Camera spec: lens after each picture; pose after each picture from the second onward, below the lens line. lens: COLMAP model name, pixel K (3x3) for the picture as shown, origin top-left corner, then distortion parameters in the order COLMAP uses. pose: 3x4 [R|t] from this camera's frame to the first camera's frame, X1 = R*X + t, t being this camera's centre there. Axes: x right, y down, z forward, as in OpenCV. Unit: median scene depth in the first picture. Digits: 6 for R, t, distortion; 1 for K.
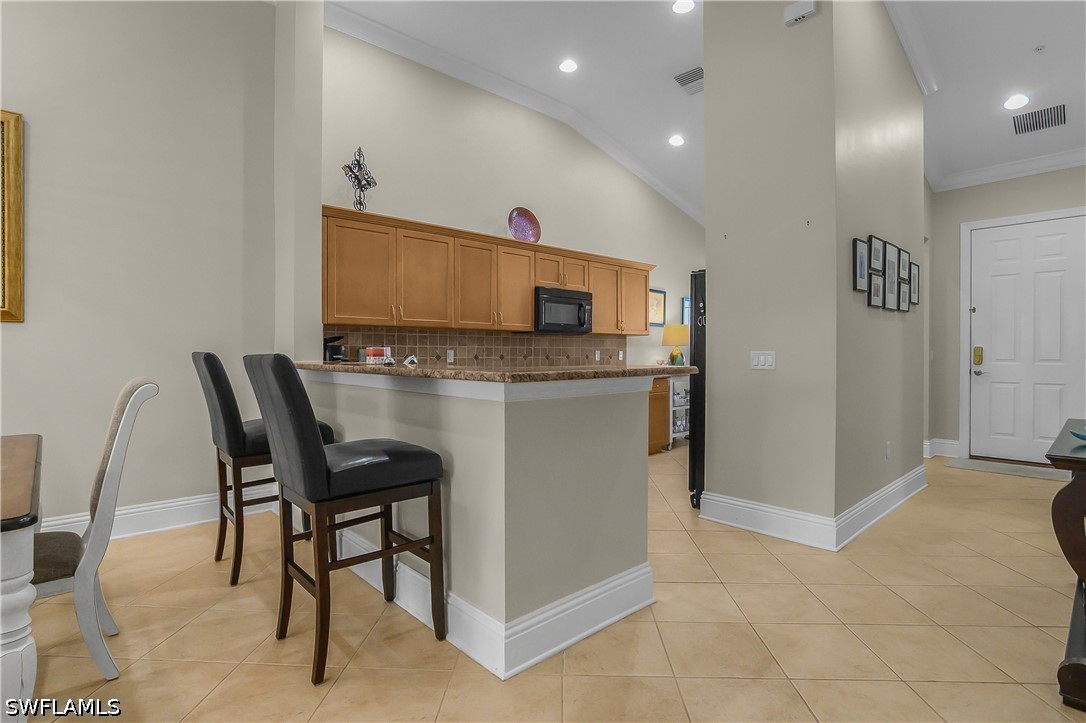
lens RADIAL K [[551.6, 0, 537.9], [0, 551.6, 360.4], [0, 0, 1]] dist [-0.006521, -0.000444]
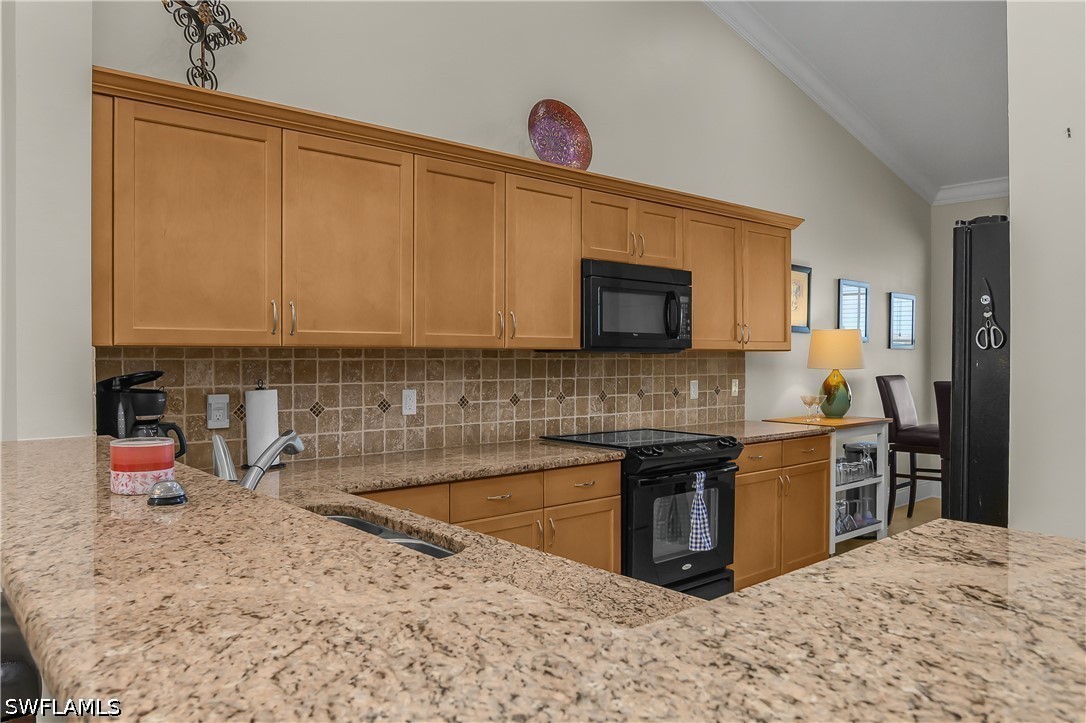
lens RADIAL K [[781.6, 0, 543.0], [0, 781.6, 361.5], [0, 0, 1]] dist [-0.009763, -0.001742]
pose [[0.999733, -0.001027, -0.023080, -0.023598], [0.000872, 0.999977, -0.006747, -0.036087], [0.023086, 0.006725, 0.999711, 0.291336]]
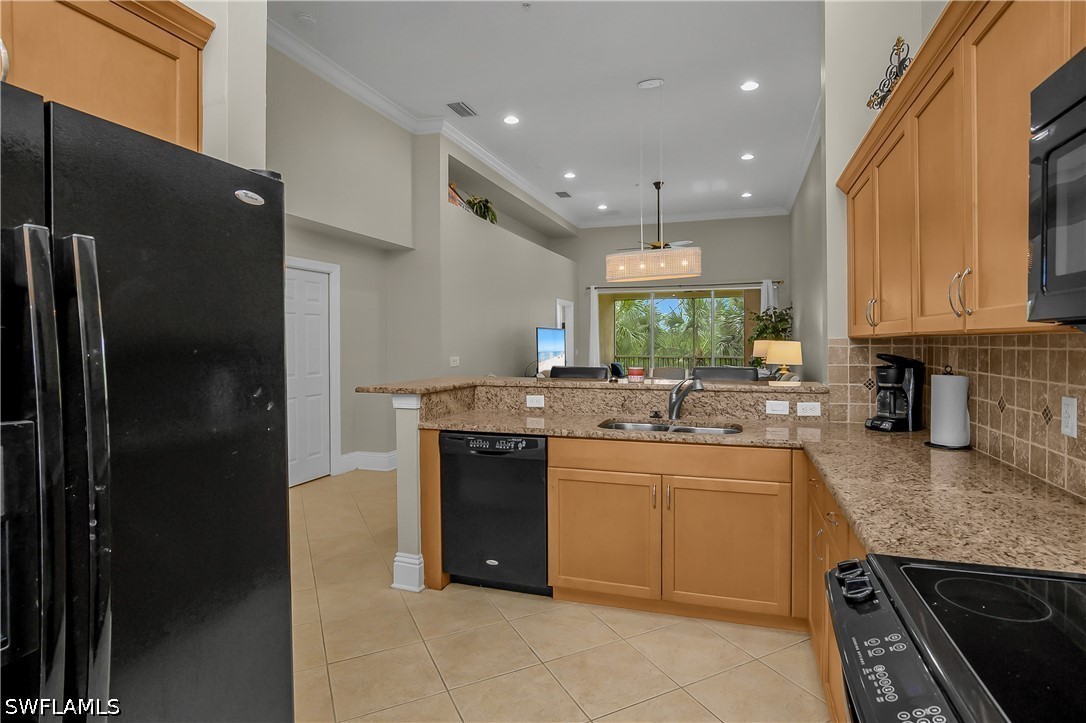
lens RADIAL K [[546.8, 0, 557.1], [0, 546.8, 344.6], [0, 0, 1]] dist [-0.020056, 0.000352]
pose [[-0.872156, 0.004072, -0.489210, 0.227927], [-0.004073, 0.999870, 0.015583, -0.048499], [0.489210, 0.015584, -0.872027, 1.048373]]
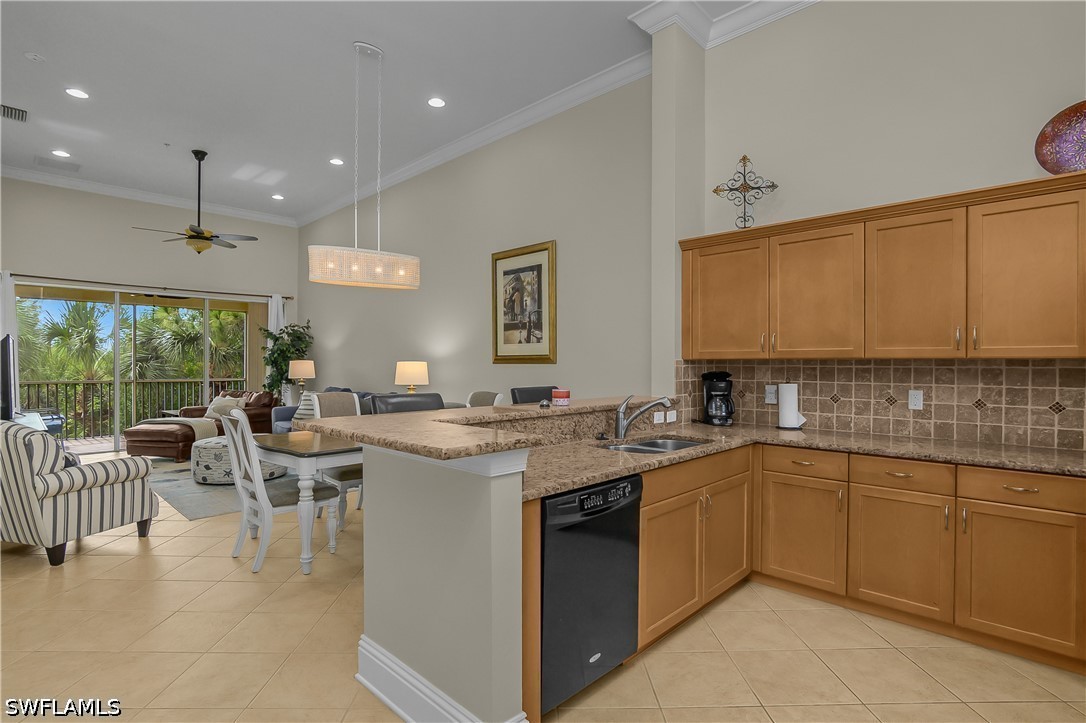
lens RADIAL K [[539.7, 0, 539.0], [0, 539.7, 366.4], [0, 0, 1]] dist [-0.016857, 0.000427]
pose [[0.049413, 0.006103, -0.998760, 0.407617], [-0.015395, 0.999867, 0.005348, -0.039951], [0.998660, 0.015112, 0.049500, 0.498274]]
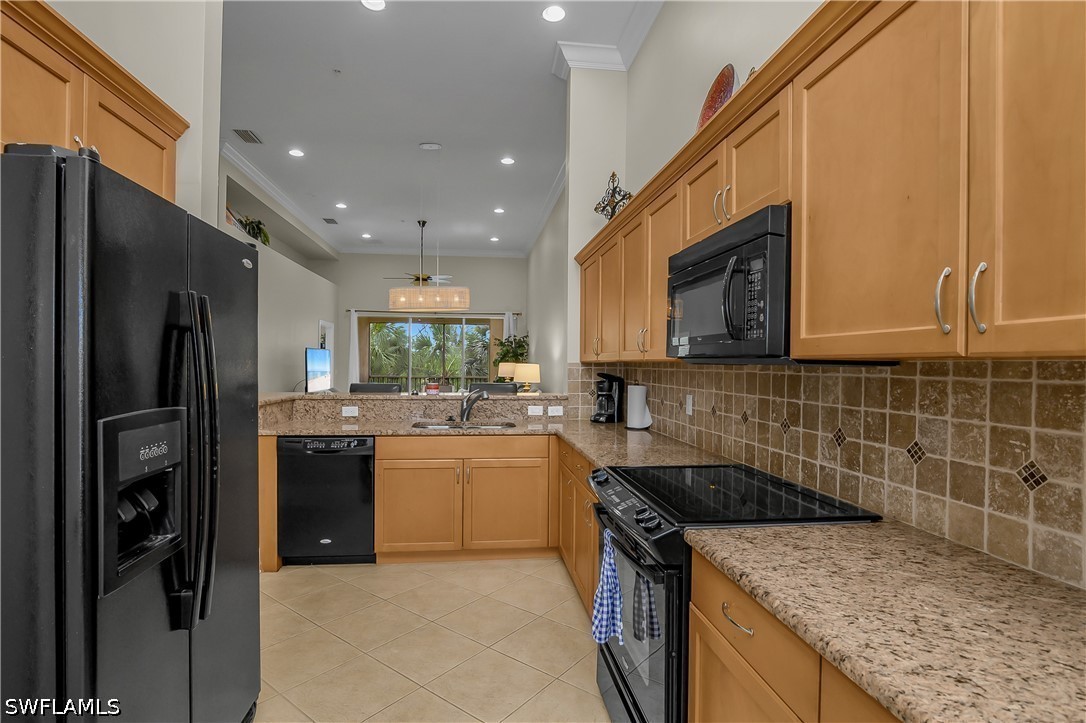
lens RADIAL K [[536.4, 0, 525.2], [0, 536.4, 366.8], [0, 0, 1]] dist [-0.002334, -0.000037]
pose [[-0.595985, -0.002059, -0.802993, 0.395933], [-0.020423, 0.999712, 0.012594, -0.049497], [0.802736, 0.023905, -0.595855, 1.125977]]
